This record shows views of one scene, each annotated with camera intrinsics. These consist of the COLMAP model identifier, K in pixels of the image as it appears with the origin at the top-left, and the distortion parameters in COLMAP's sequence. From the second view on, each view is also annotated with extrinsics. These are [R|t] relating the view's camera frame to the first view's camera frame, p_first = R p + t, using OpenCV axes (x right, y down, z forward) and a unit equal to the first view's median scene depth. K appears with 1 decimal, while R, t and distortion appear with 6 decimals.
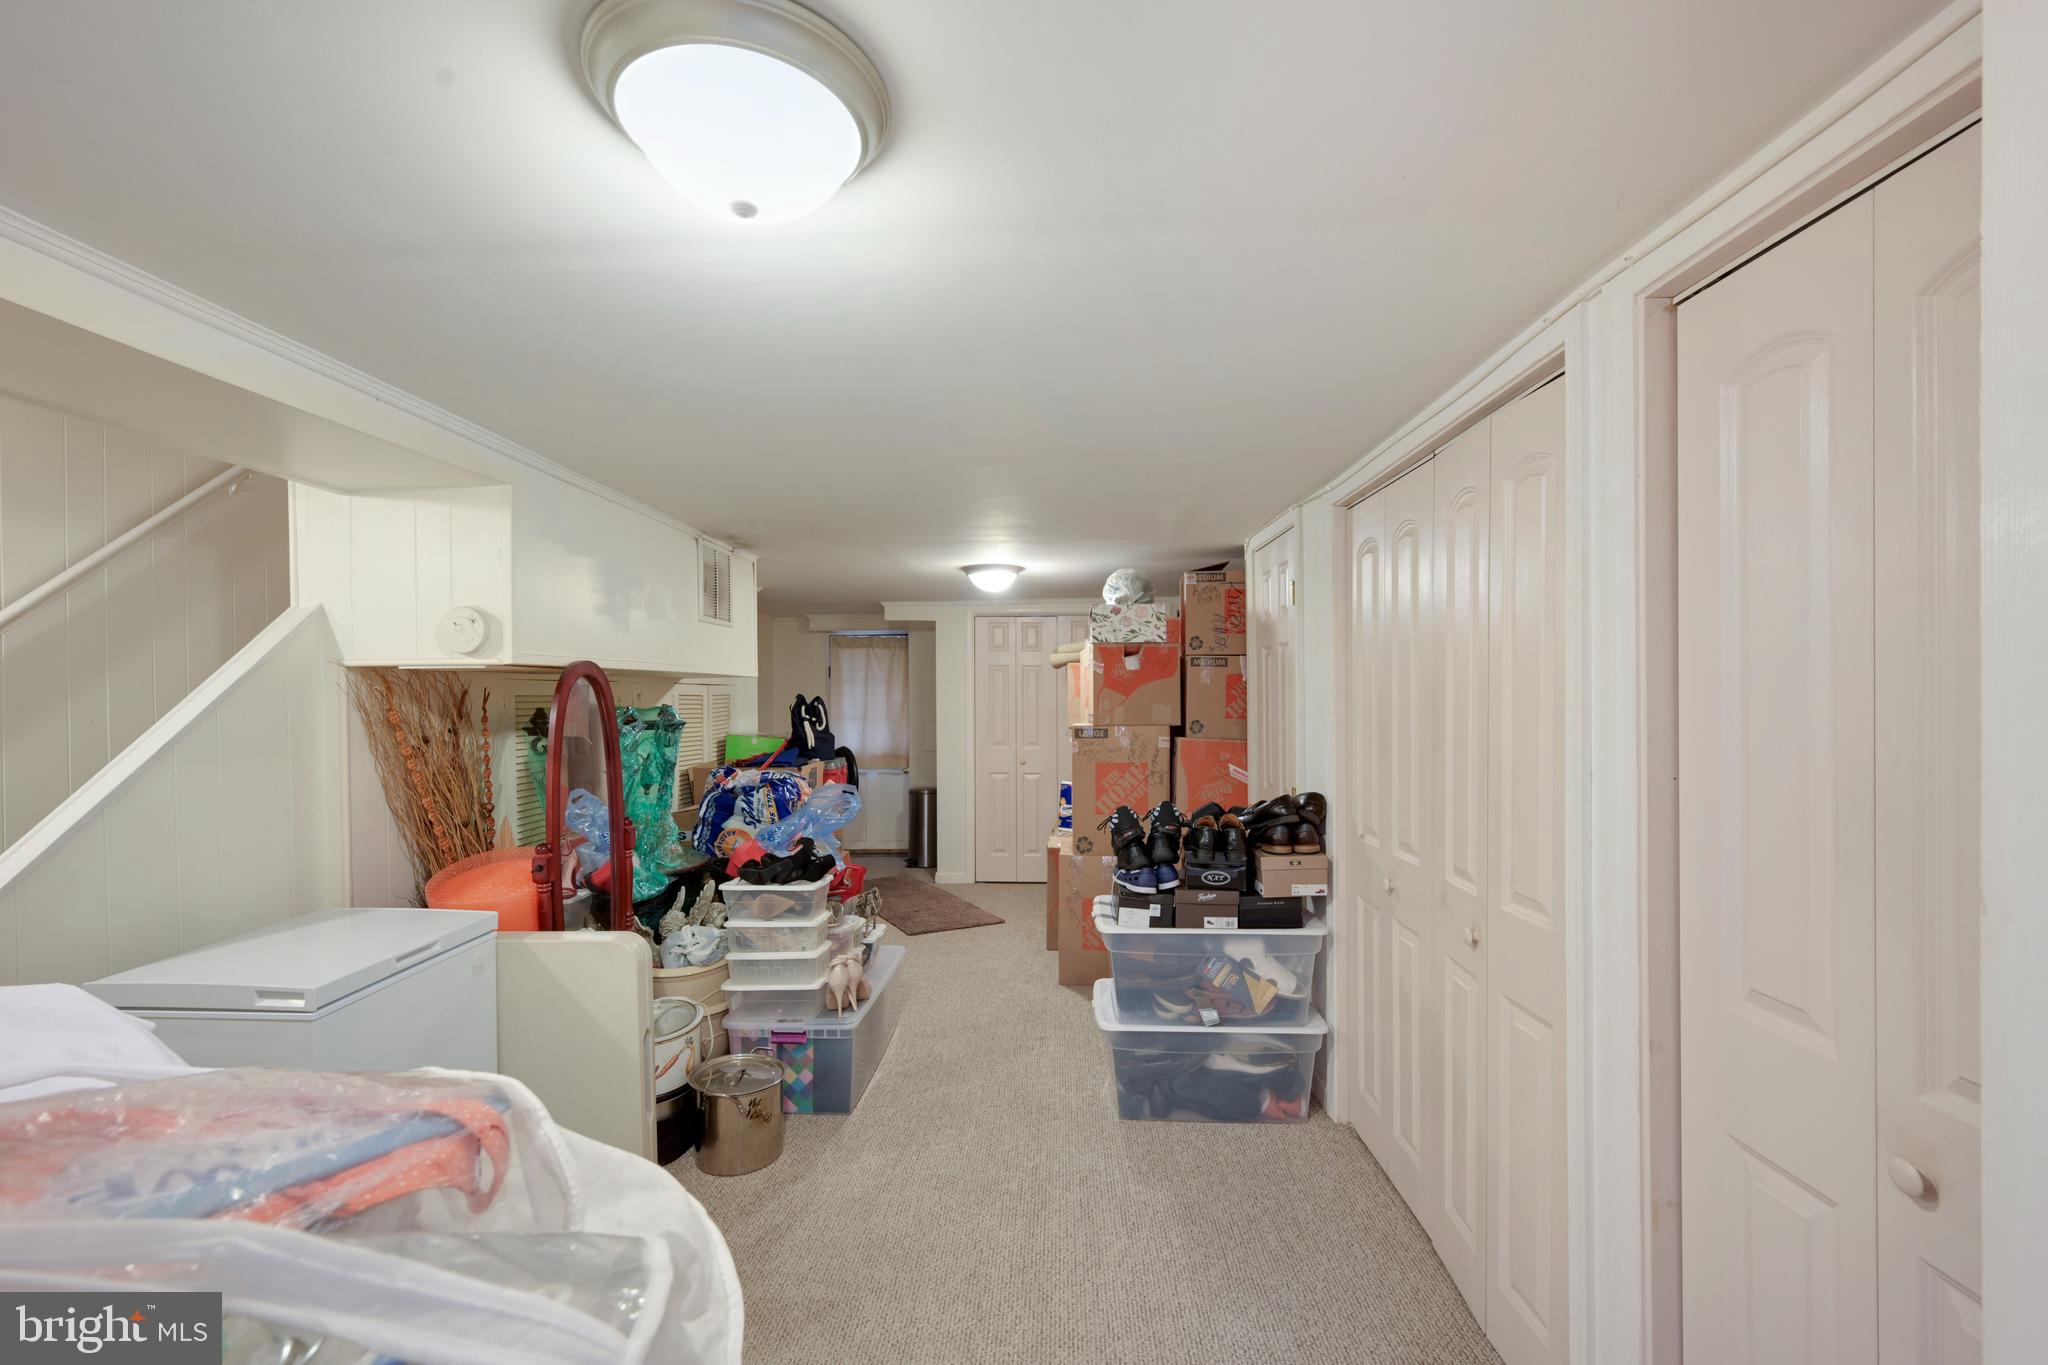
lens RADIAL K [[826.9, 0, 1014.4], [0, 826.9, 698.6], [0, 0, 1]] dist [0.000341, 0.000422]
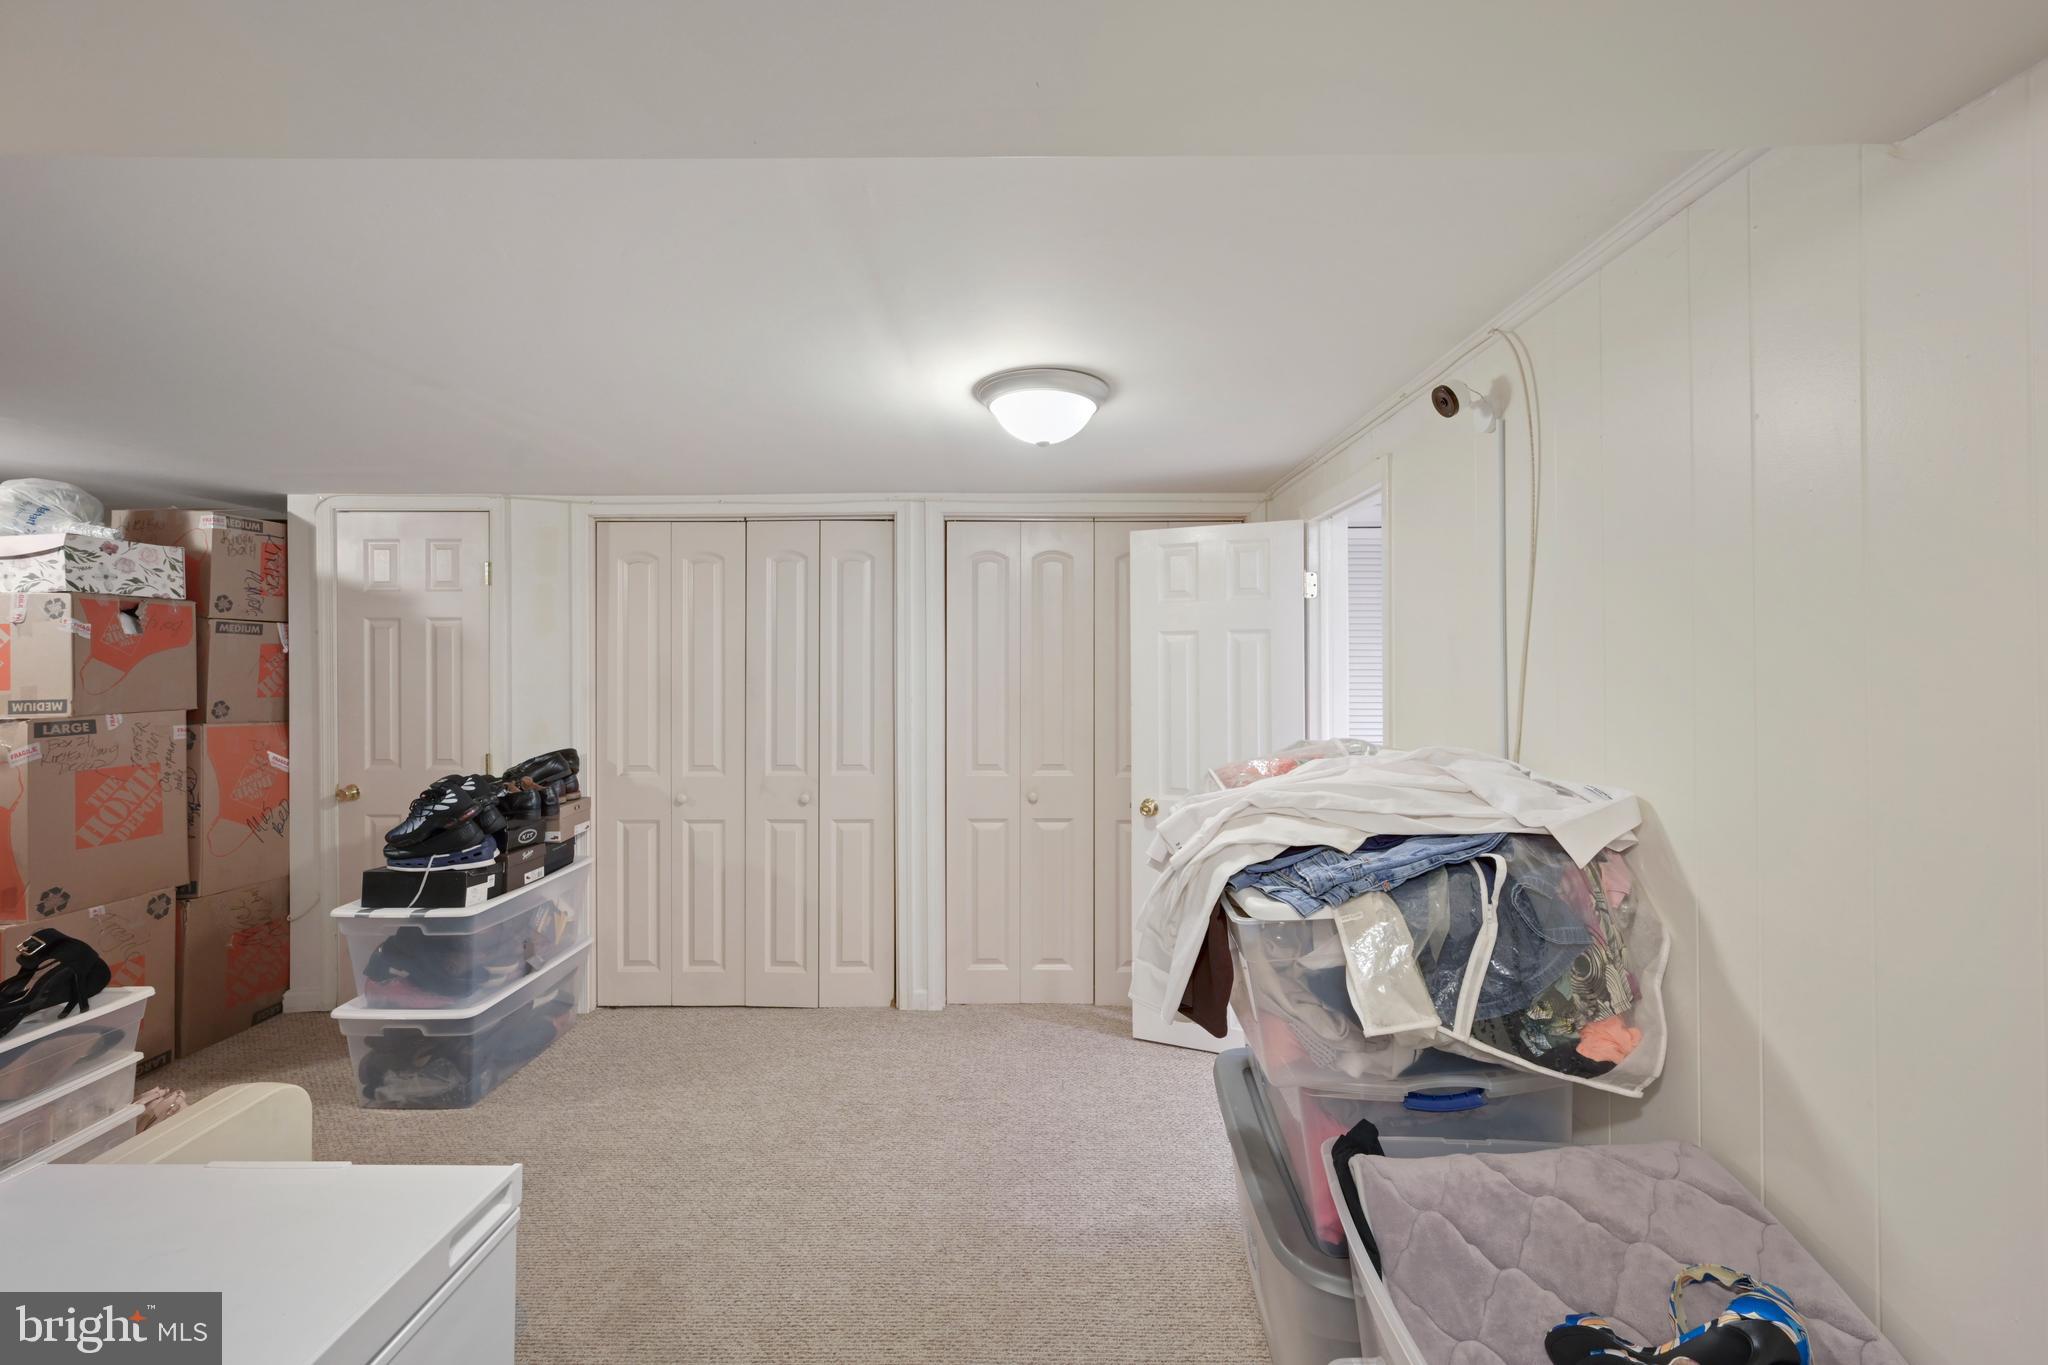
lens RADIAL K [[826.9, 0, 1004.5], [0, 826.9, 655.9], [0, 0, 1]] dist [0.000341, 0.000422]
pose [[-0.013656, 0.011784, 0.999837, -0.589547], [0.008527, 0.999896, -0.011669, -0.001703], [-0.999870, 0.008366, -0.013755, 0.265353]]
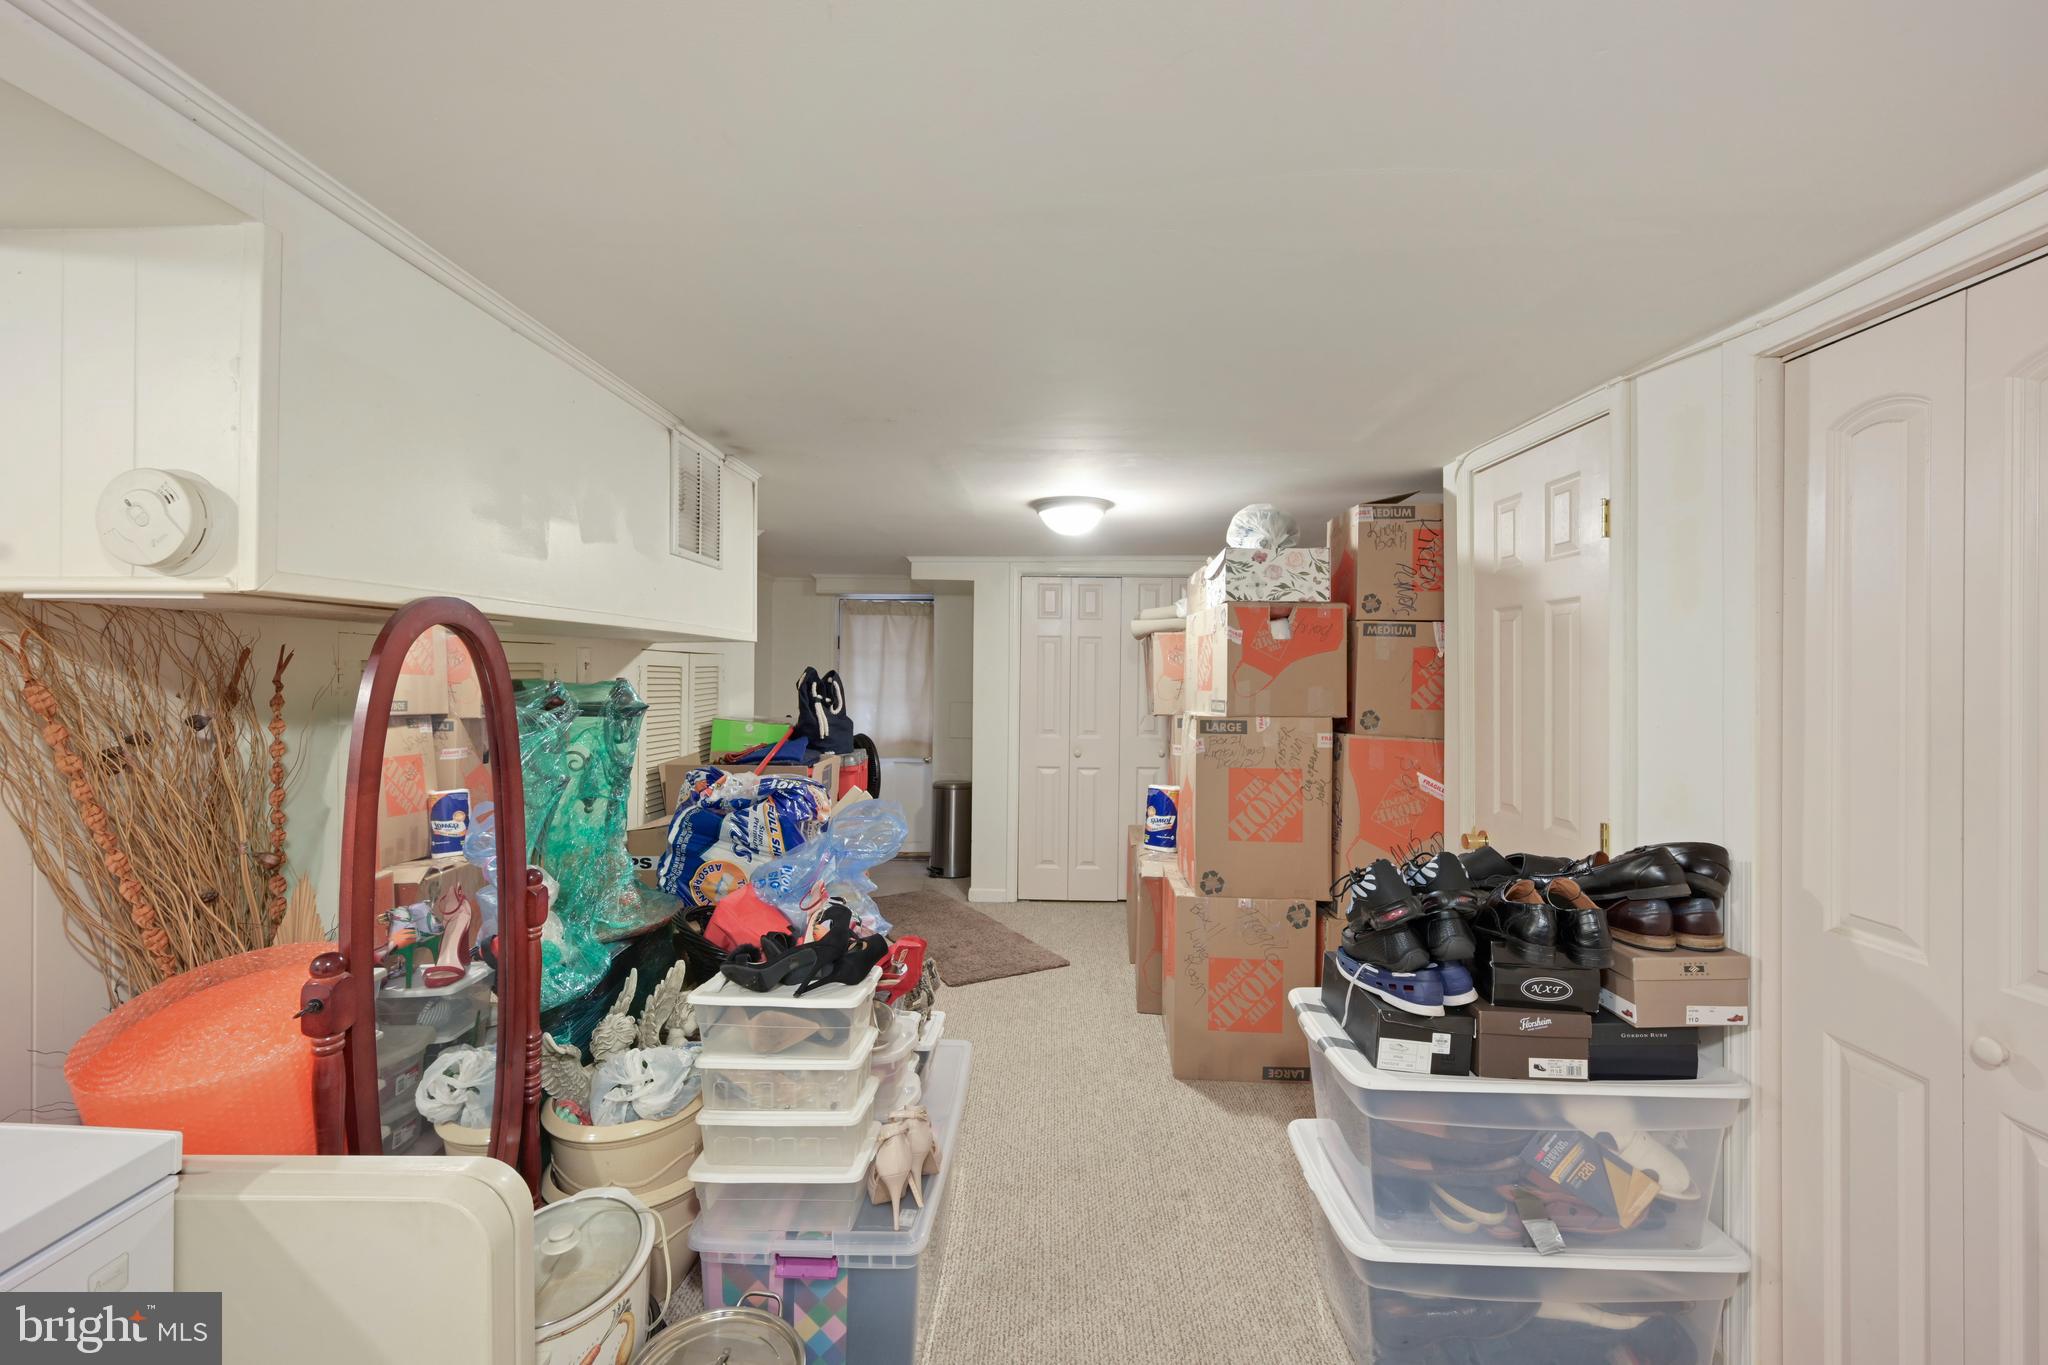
lens RADIAL K [[826.9, 0, 1029.8], [0, 826.9, 668.4], [0, 0, 1]] dist [0.000341, 0.000422]
pose [[0.999566, 0.014806, 0.025448, -0.096038], [-0.014555, 0.999844, -0.010025, 0.000757], [-0.025592, 0.009650, 0.999626, 0.291121]]
